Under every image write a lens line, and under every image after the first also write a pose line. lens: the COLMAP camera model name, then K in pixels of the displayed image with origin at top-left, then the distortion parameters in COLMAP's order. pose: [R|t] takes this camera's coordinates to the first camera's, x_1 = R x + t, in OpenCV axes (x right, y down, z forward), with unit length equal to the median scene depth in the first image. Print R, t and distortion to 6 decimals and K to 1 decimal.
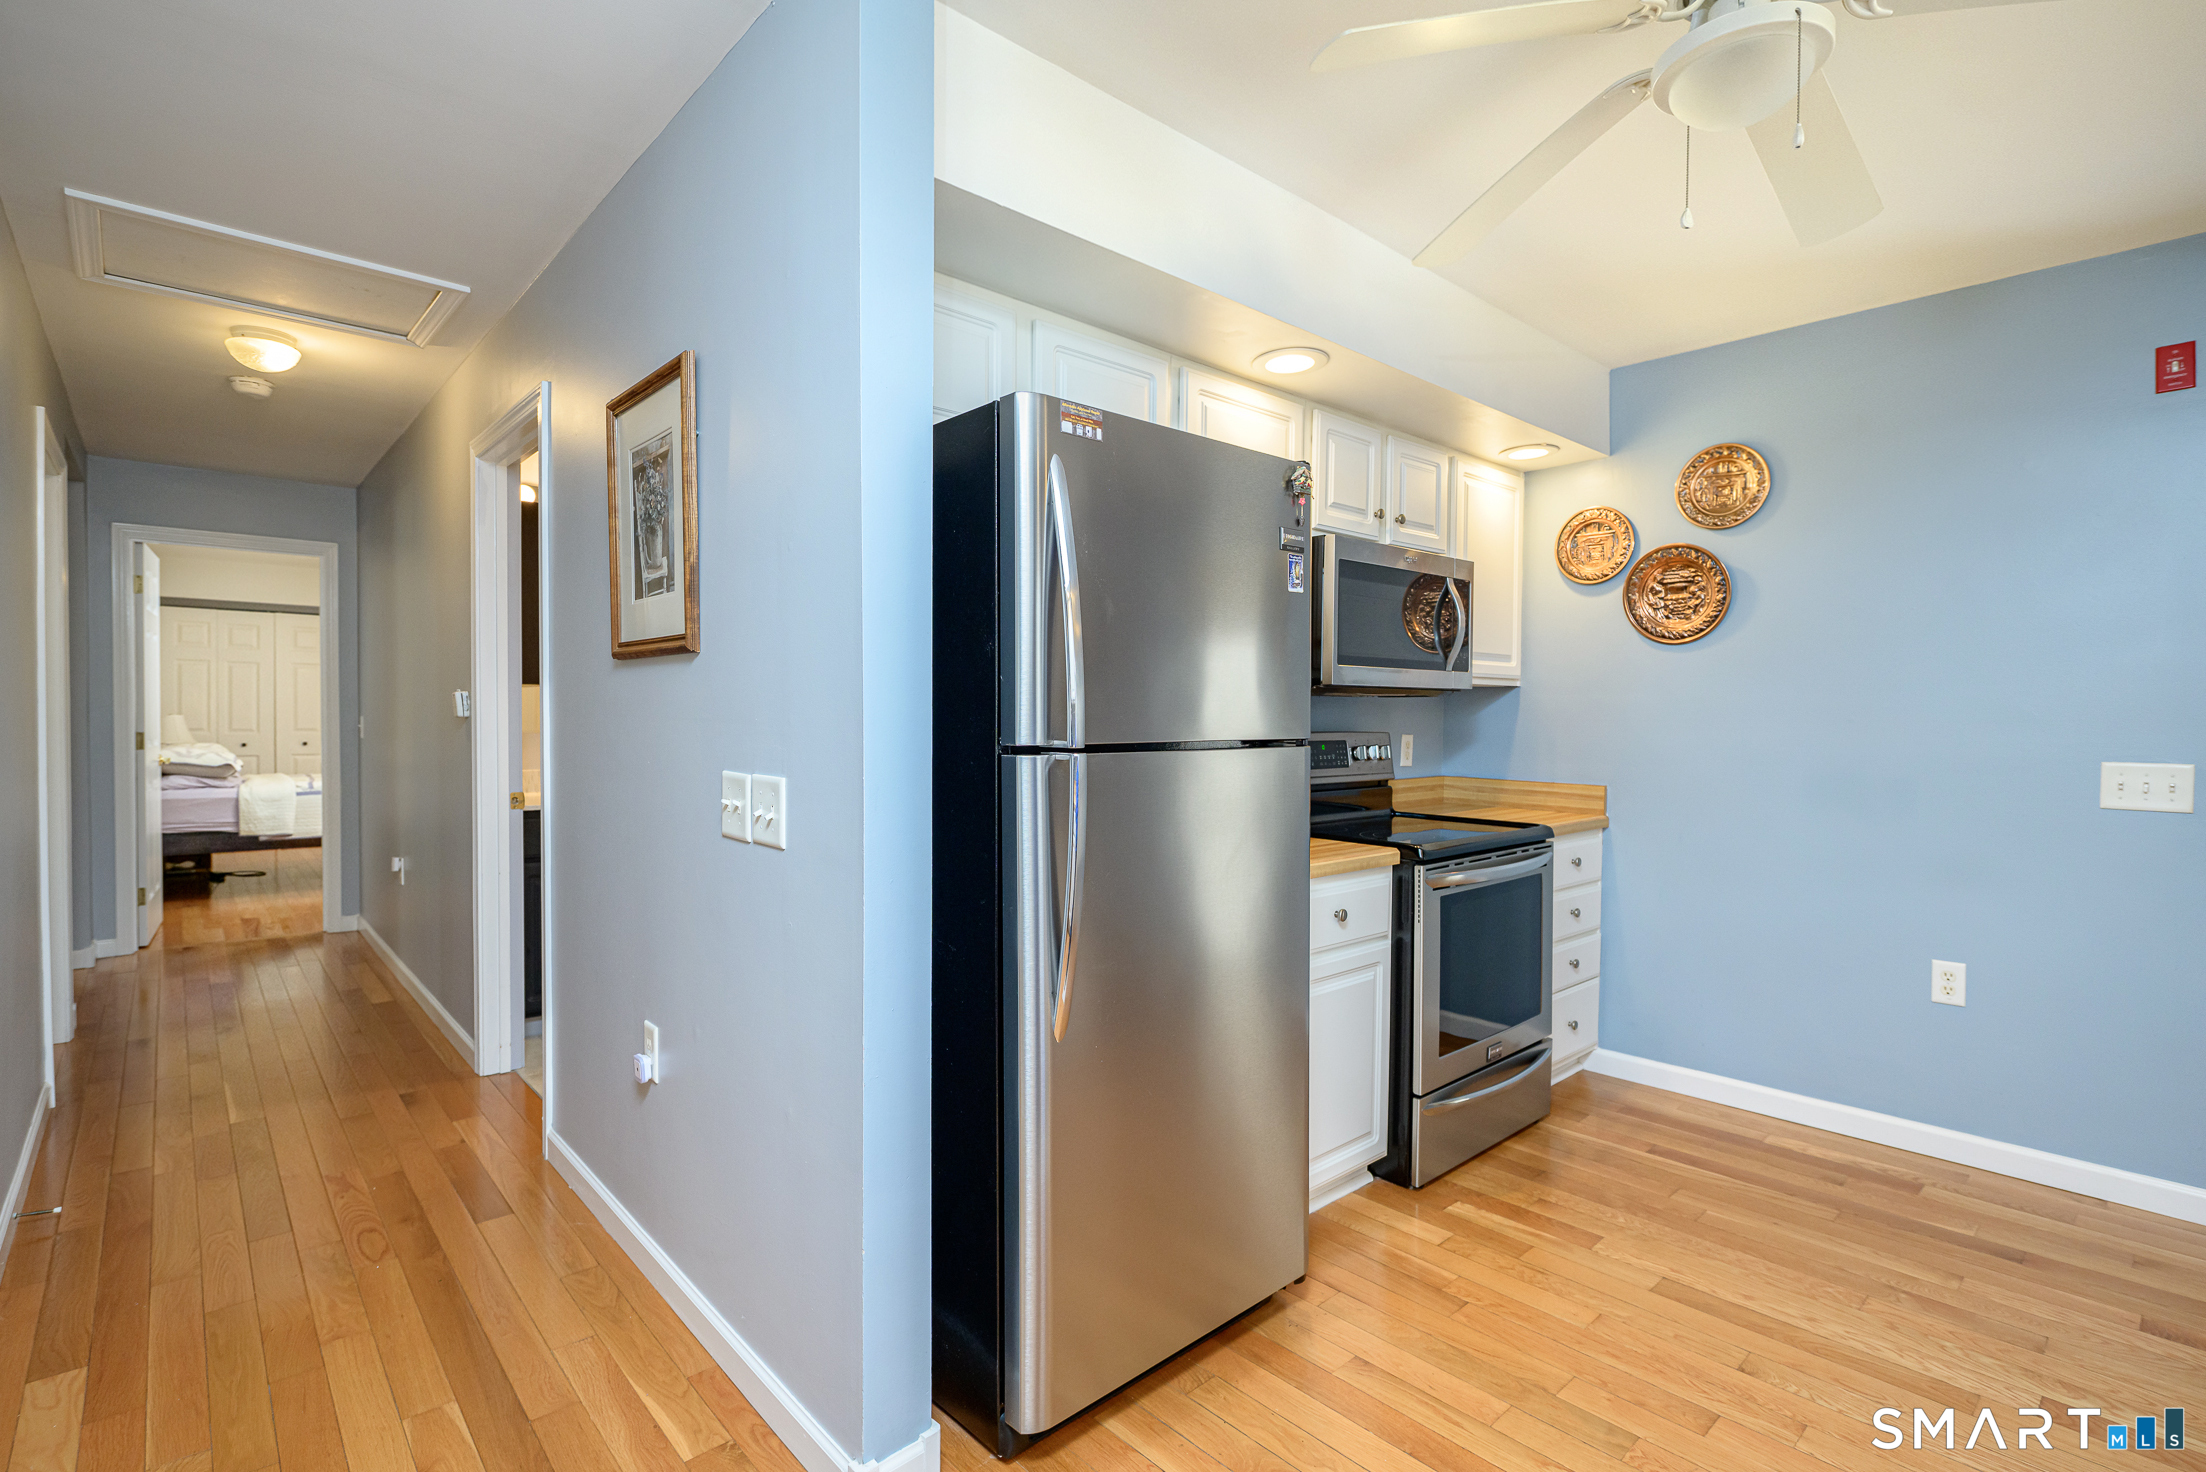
lens RADIAL K [[1039.3, 0, 1125.6], [0, 1039.3, 742.2], [0, 0, 1]] dist [-0.004142, -0.001843]
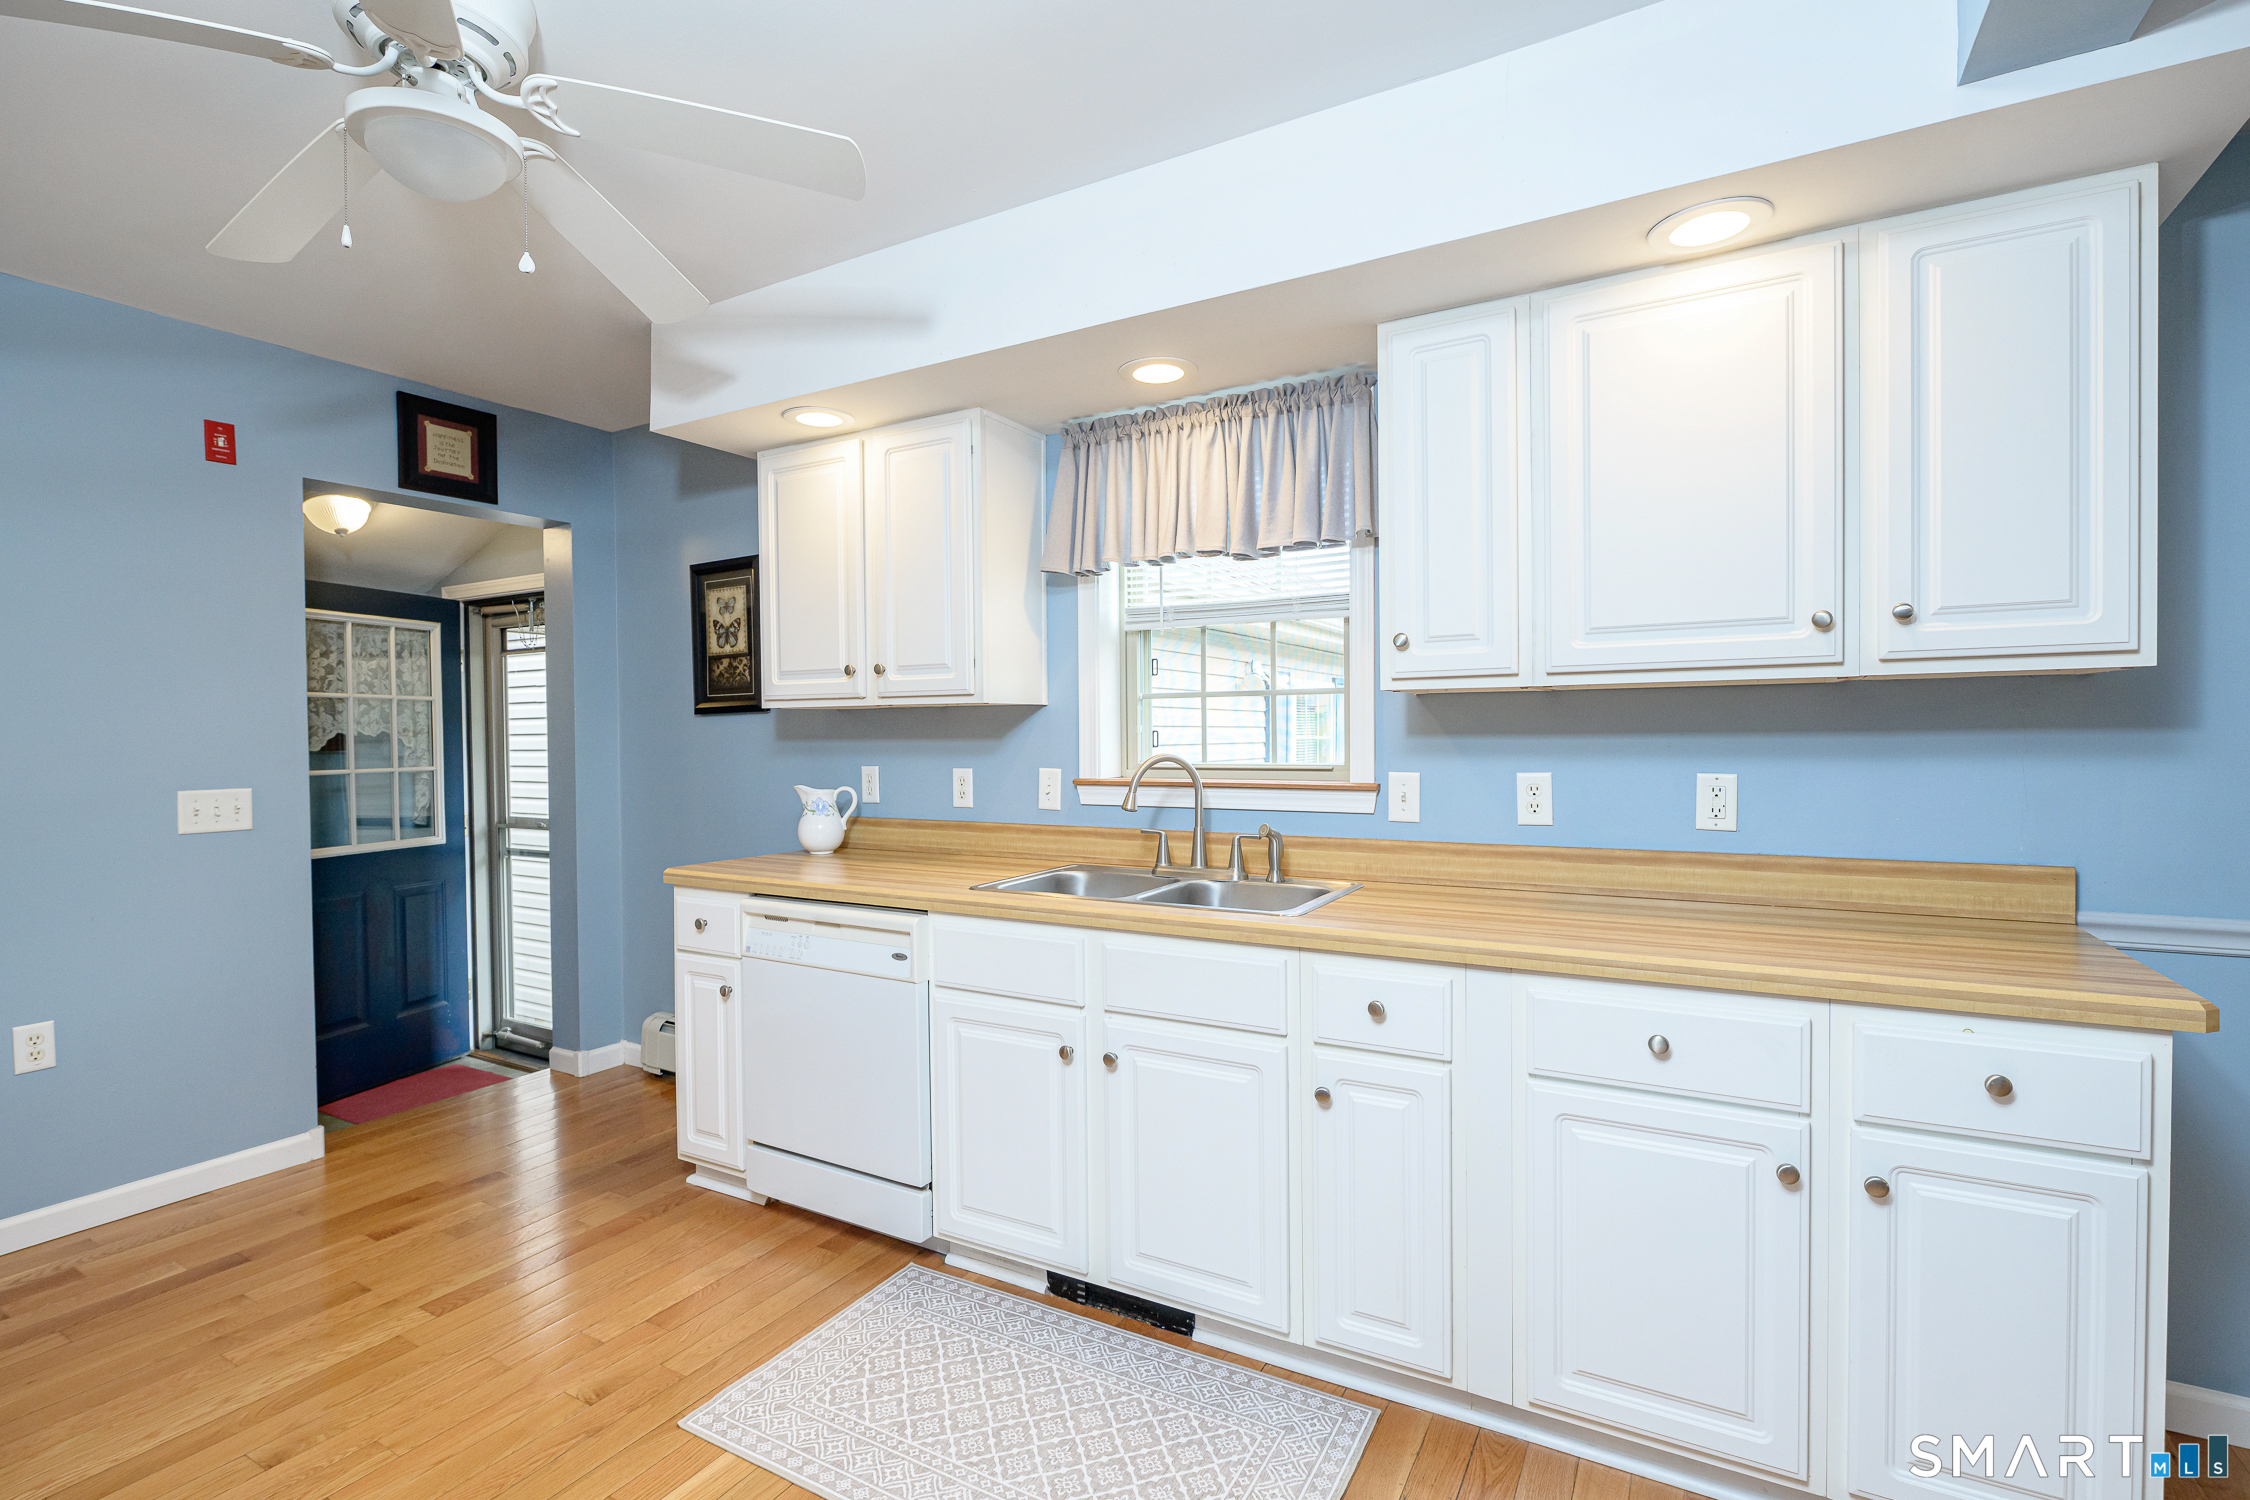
lens RADIAL K [[1060.0, 0, 1093.9], [0, 1060.0, 755.5], [0, 0, 1]] dist [-0.004142, -0.001843]
pose [[-0.282602, -0.030235, 0.958761, -0.370716], [0.032817, 0.998613, 0.041164, -0.031951], [-0.958676, 0.043096, -0.281218, 0.397106]]
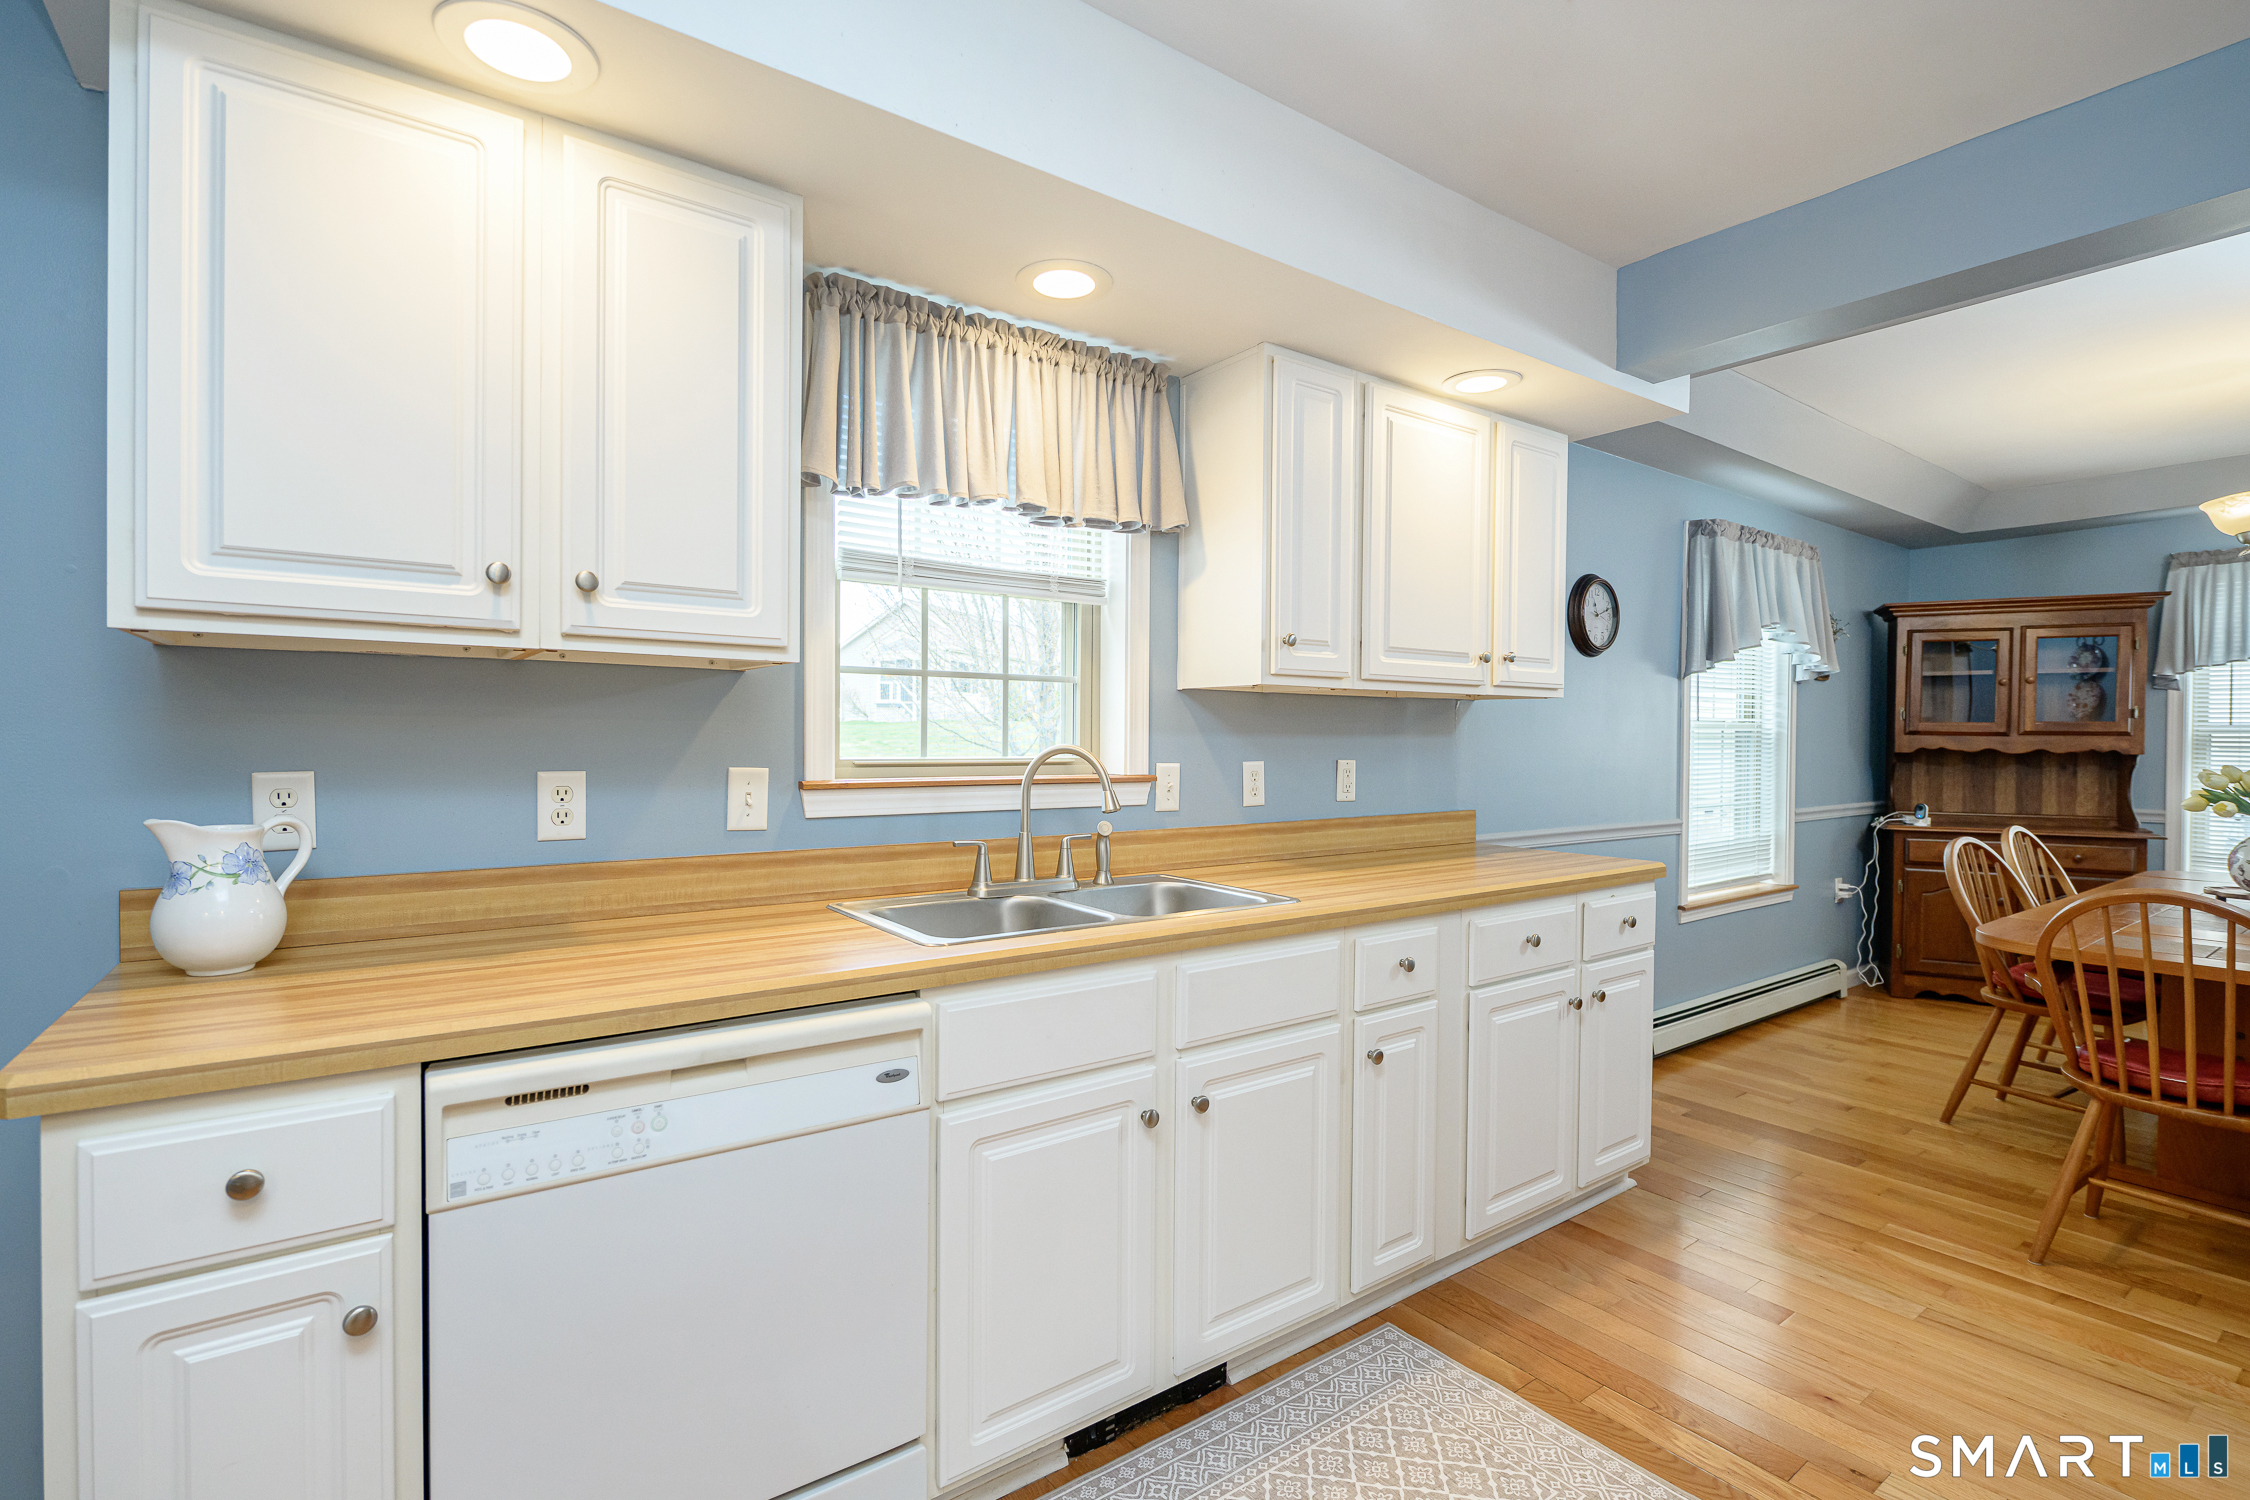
lens RADIAL K [[1060.0, 0, 1133.3], [0, 1060.0, 755.9], [0, 0, 1]] dist [-0.004142, -0.001843]
pose [[-0.994773, -0.019987, 0.100137, 0.373914], [-0.015674, 0.998923, 0.043678, -0.018734], [-0.100902, 0.041880, -0.994014, 0.837073]]
